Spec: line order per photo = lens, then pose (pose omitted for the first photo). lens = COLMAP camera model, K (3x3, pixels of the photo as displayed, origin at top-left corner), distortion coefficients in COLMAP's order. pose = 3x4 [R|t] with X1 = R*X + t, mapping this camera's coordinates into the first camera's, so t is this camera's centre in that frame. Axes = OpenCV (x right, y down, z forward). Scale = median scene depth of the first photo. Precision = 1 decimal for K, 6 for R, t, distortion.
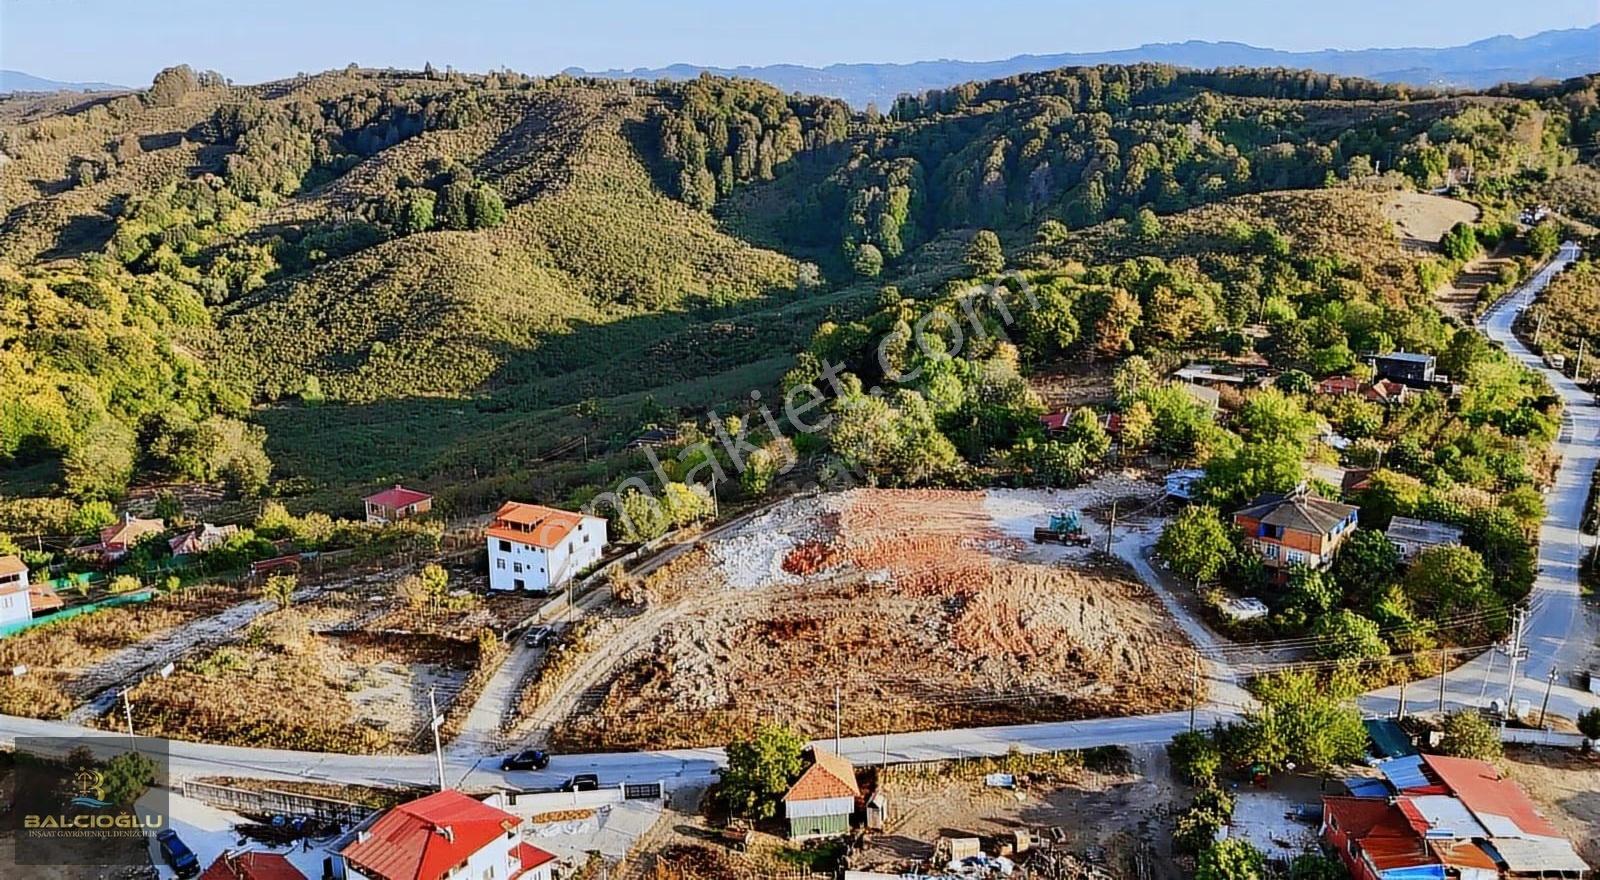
lens RADIAL K [[1210.3, 0, 796.0], [0, 1210.3, 440.3], [0, 0, 1]] dist [0.138430, -0.294729]
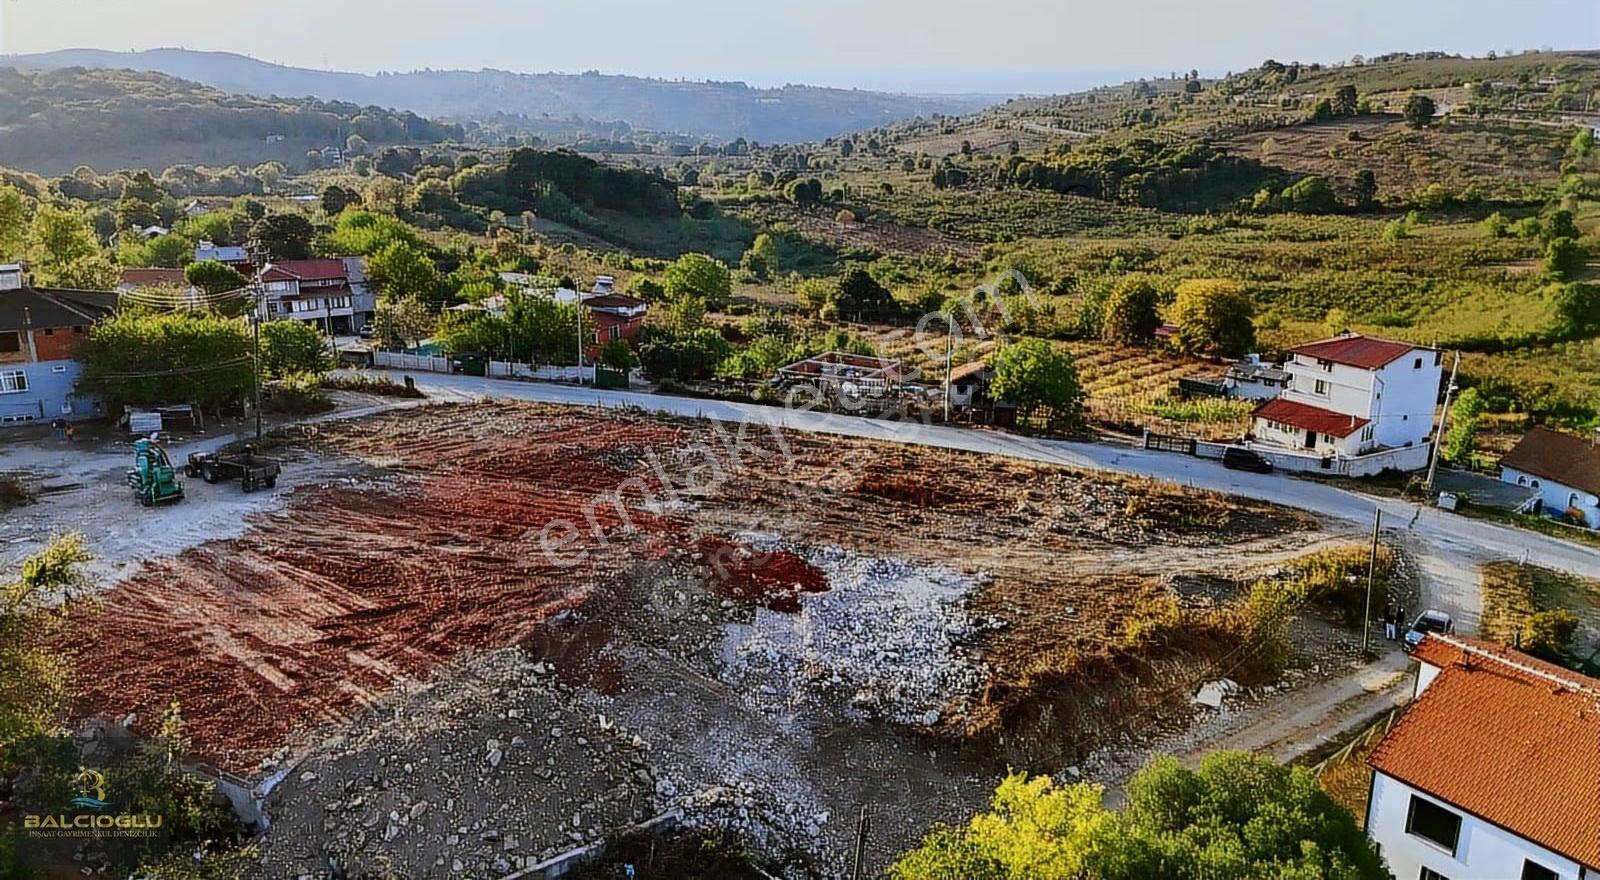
lens RADIAL K [[1148.0, 0, 807.0], [0, 1148.0, 439.3], [0, 0, 1]] dist [0.072945, -0.049145]
pose [[-0.930935, -0.103604, 0.350180, -0.150534], [0.103767, 0.844339, 0.525665, -0.153316], [-0.350132, 0.525697, -0.775274, 1.432276]]
